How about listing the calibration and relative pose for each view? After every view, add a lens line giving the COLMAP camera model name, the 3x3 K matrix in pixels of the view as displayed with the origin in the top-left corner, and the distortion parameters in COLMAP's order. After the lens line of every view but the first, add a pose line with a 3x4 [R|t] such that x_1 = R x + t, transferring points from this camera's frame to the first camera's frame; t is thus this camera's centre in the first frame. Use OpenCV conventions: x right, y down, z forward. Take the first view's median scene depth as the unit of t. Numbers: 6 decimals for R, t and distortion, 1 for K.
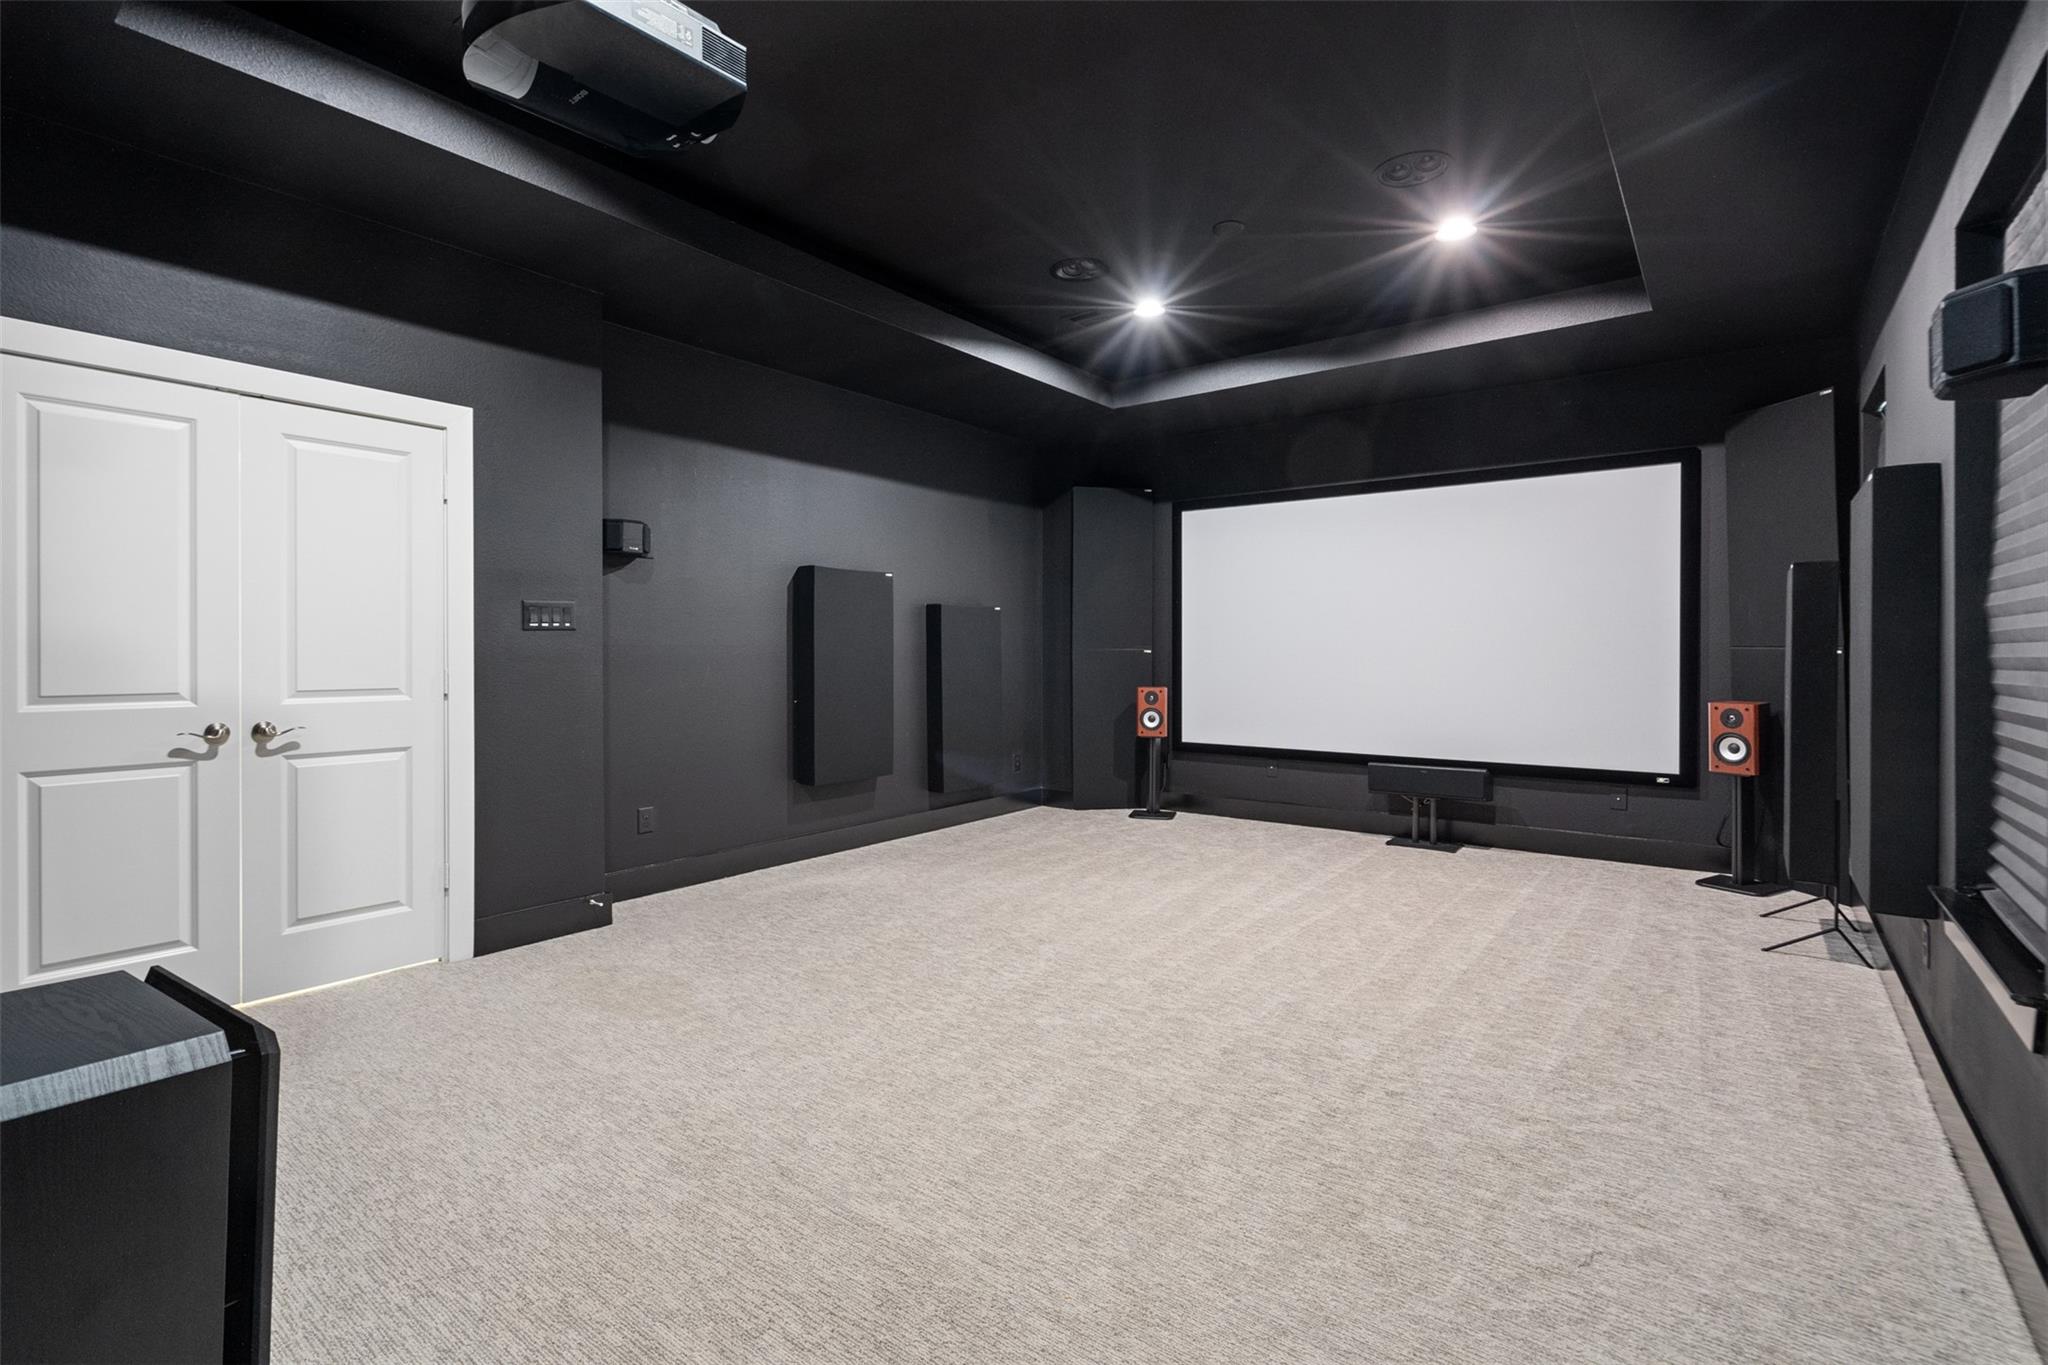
lens RADIAL K [[946.9, 0, 1028.7], [0, 946.9, 650.1], [0, 0, 1]] dist [-0.003487, 0.000586]
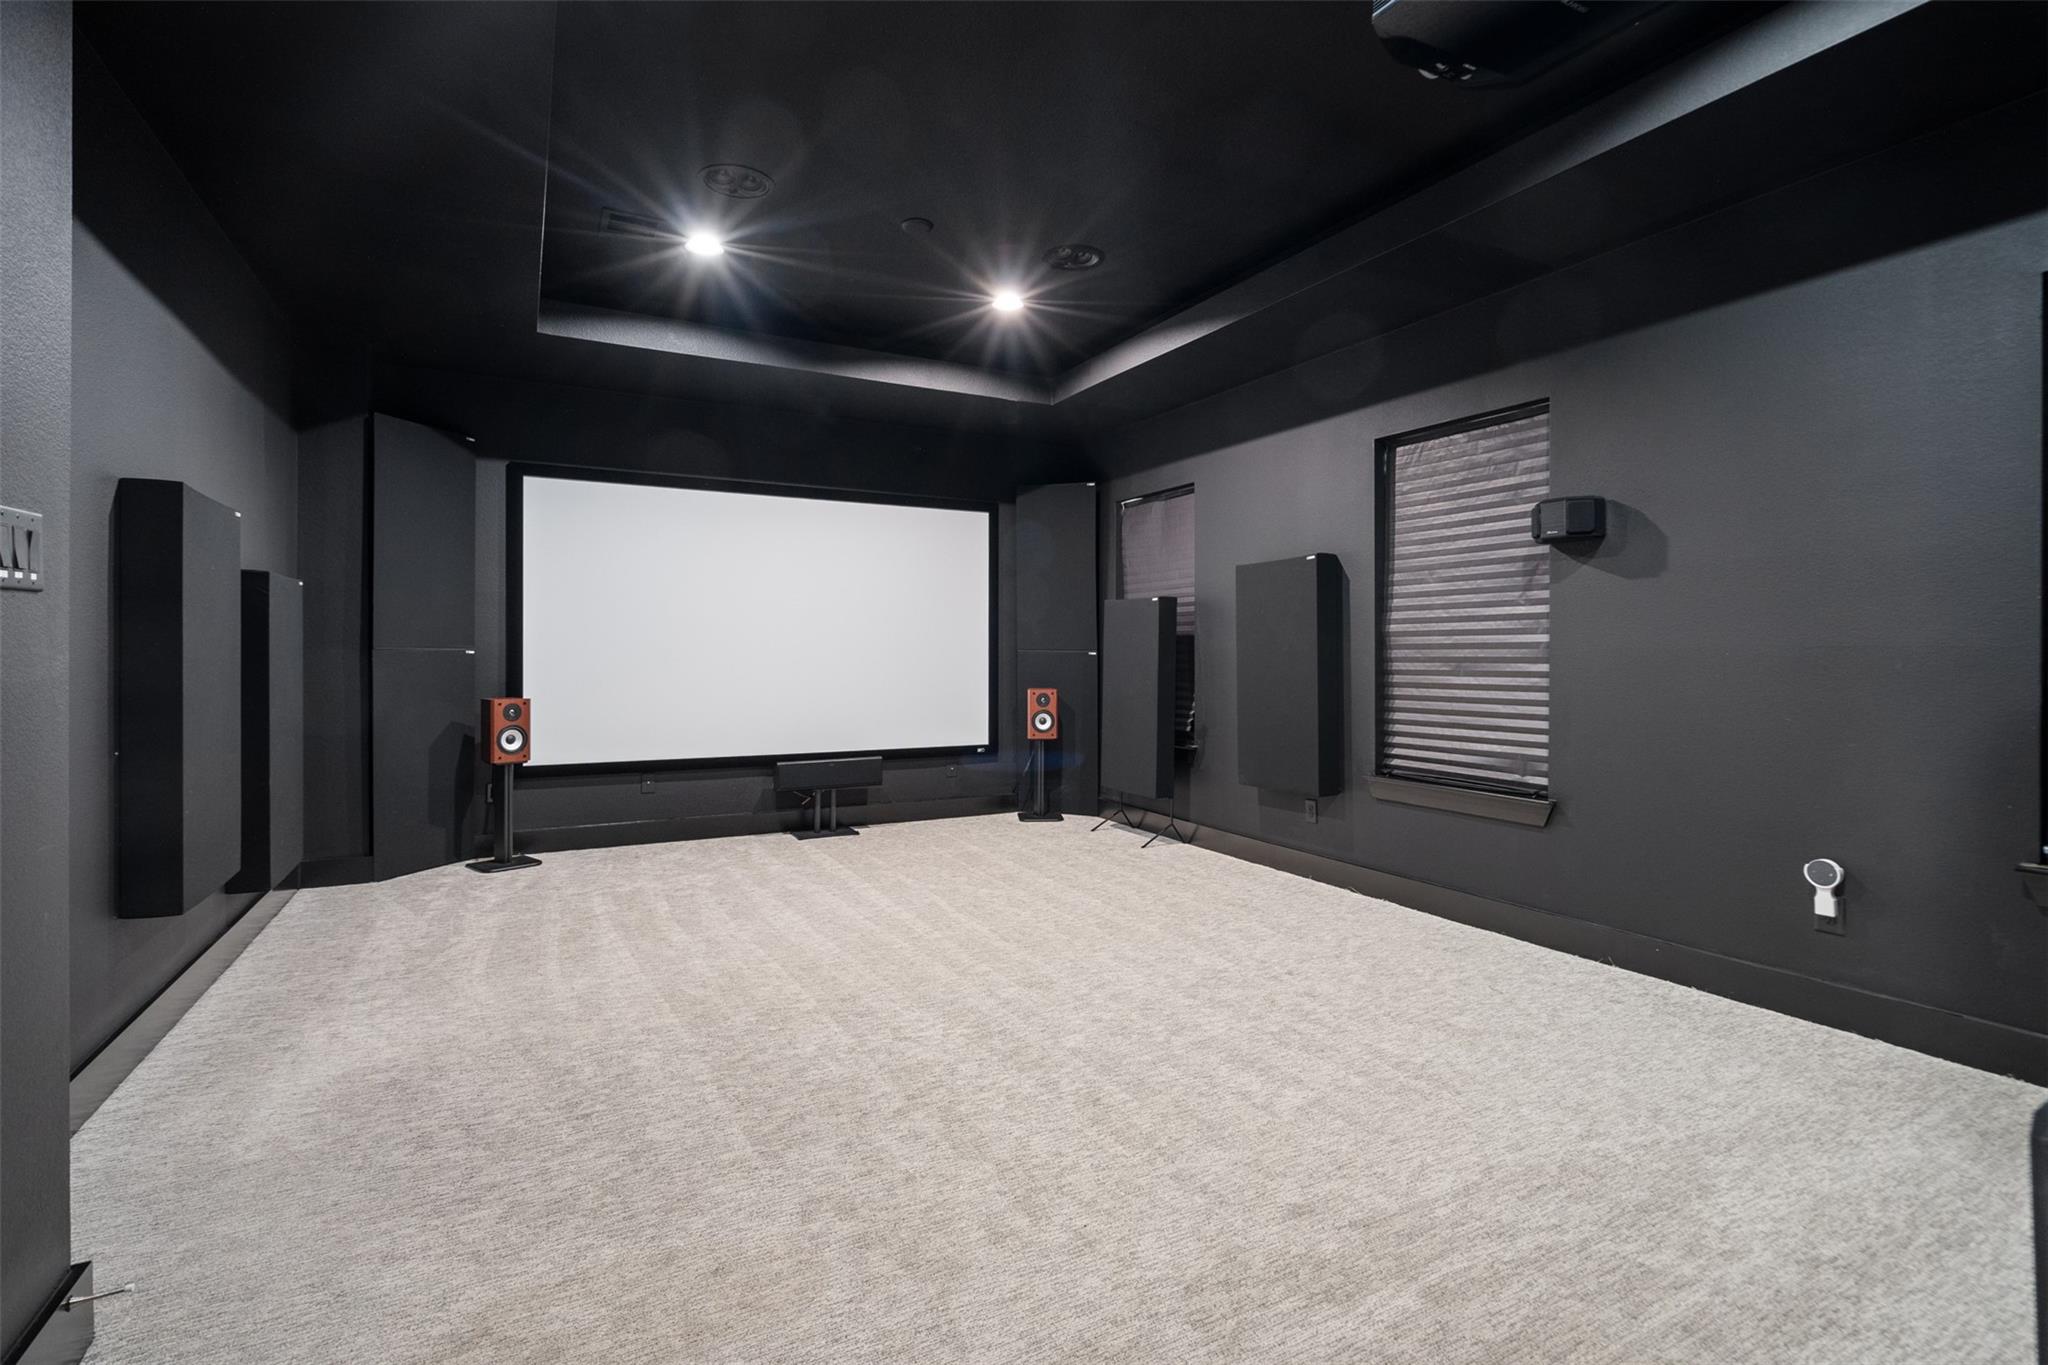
lens RADIAL K [[945.7, 0, 1027.2], [0, 945.7, 661.9], [0, 0, 1]] dist [-0.003316, 0.000983]
pose [[0.415667, -0.007412, 0.909486, -0.701487], [-0.004015, 0.999942, 0.009984, 0.000176], [-0.909508, -0.007802, 0.415614, 0.528354]]
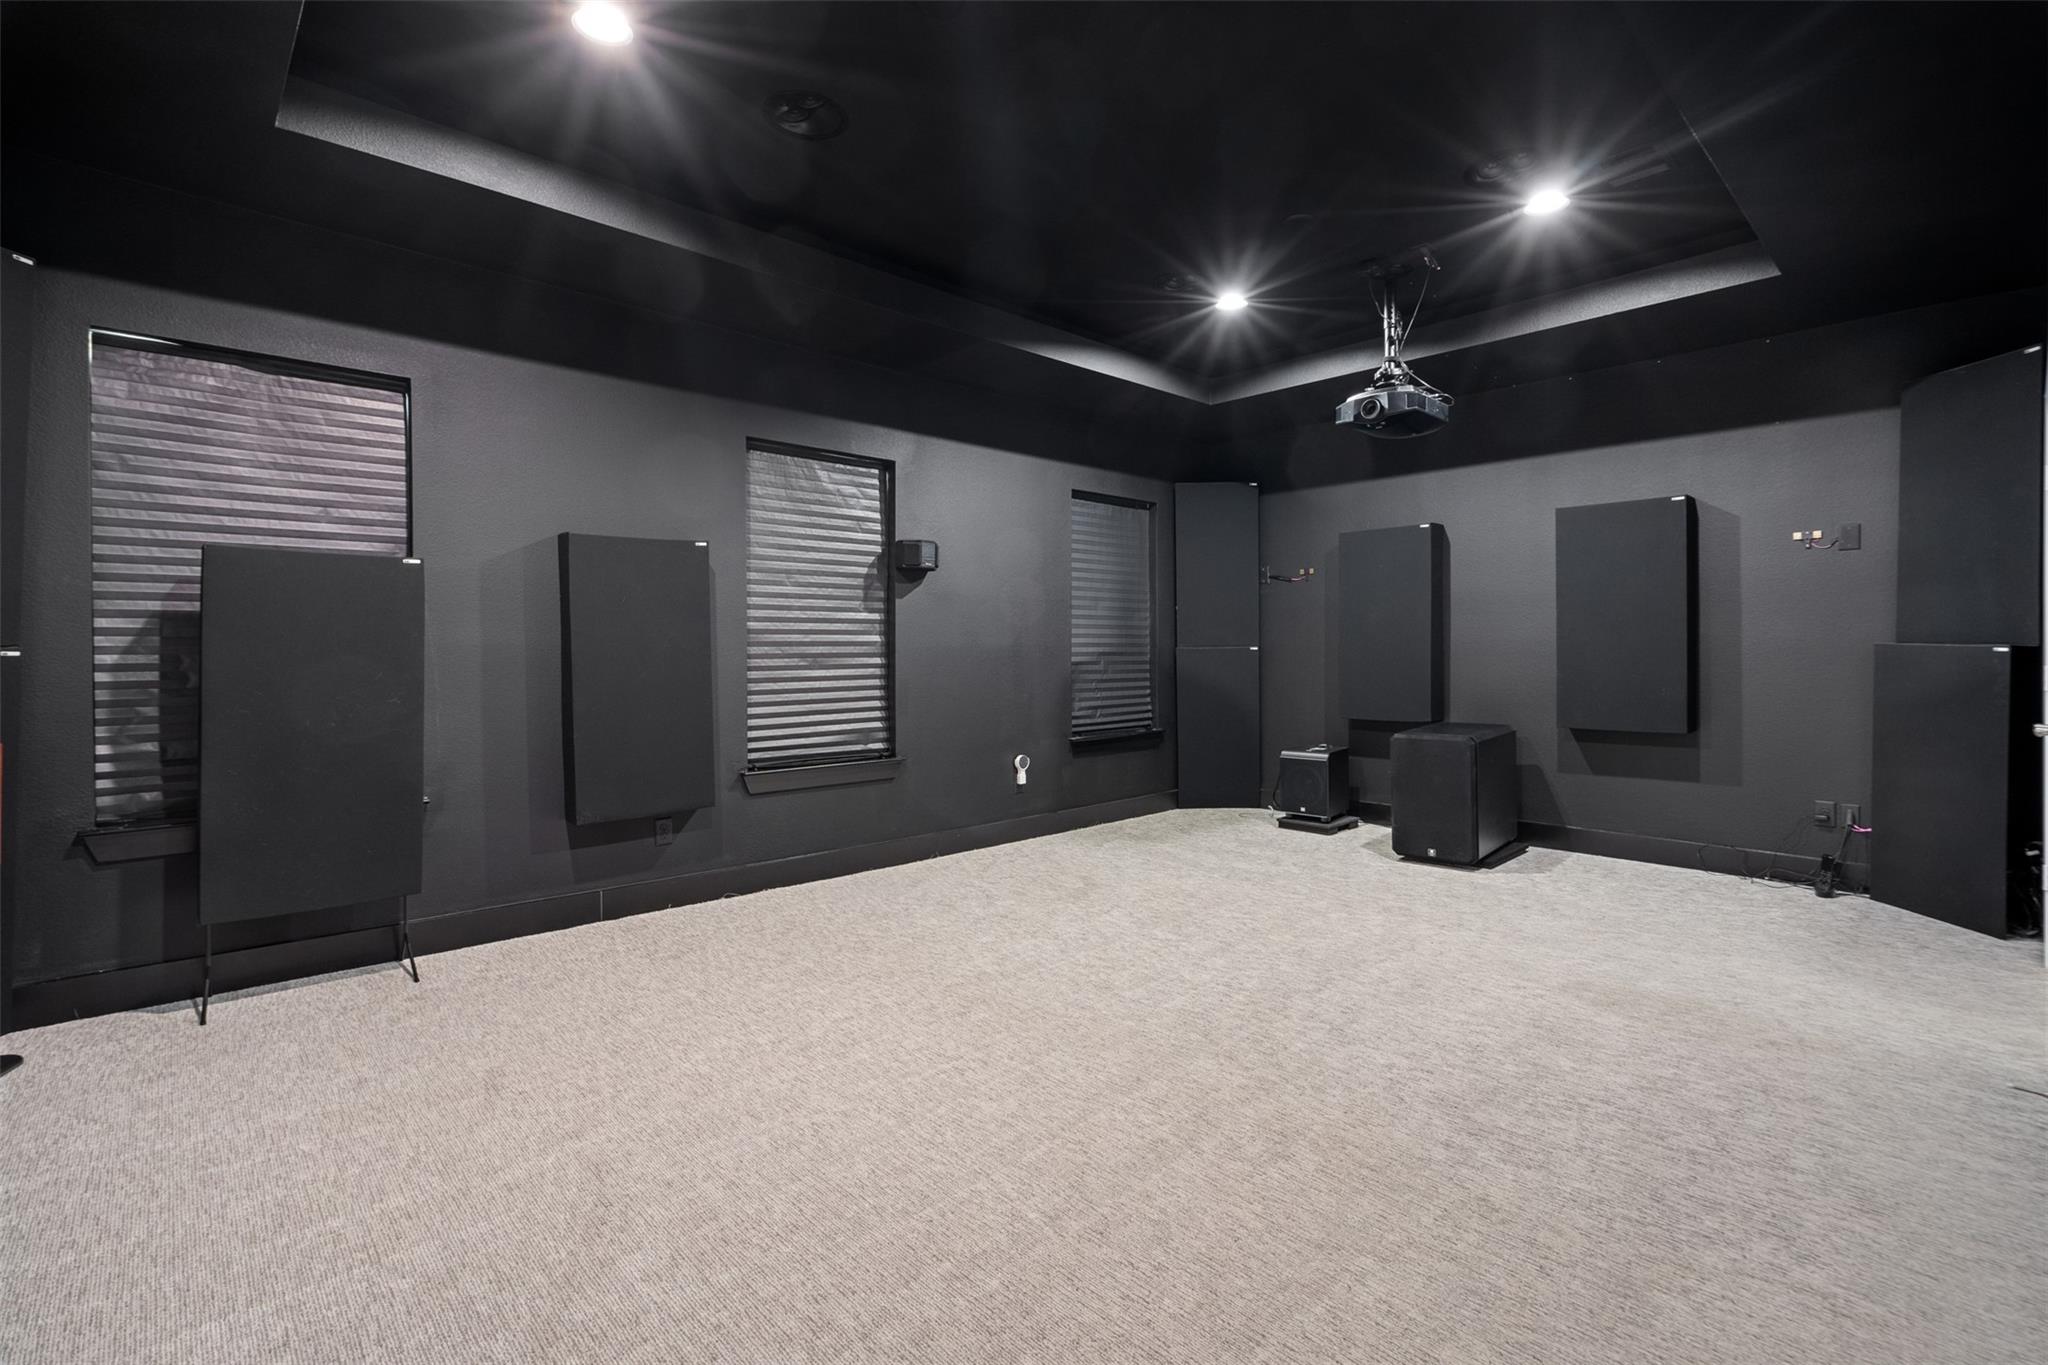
lens RADIAL K [[946.9, 0, 1028.7], [0, 946.9, 650.1], [0, 0, 1]] dist [-0.003487, 0.000586]
pose [[-0.987442, 0.005801, 0.157874, 0.049135], [0.005345, 0.999980, -0.003314, 0.005333], [-0.157890, -0.002429, -0.987454, 1.782793]]
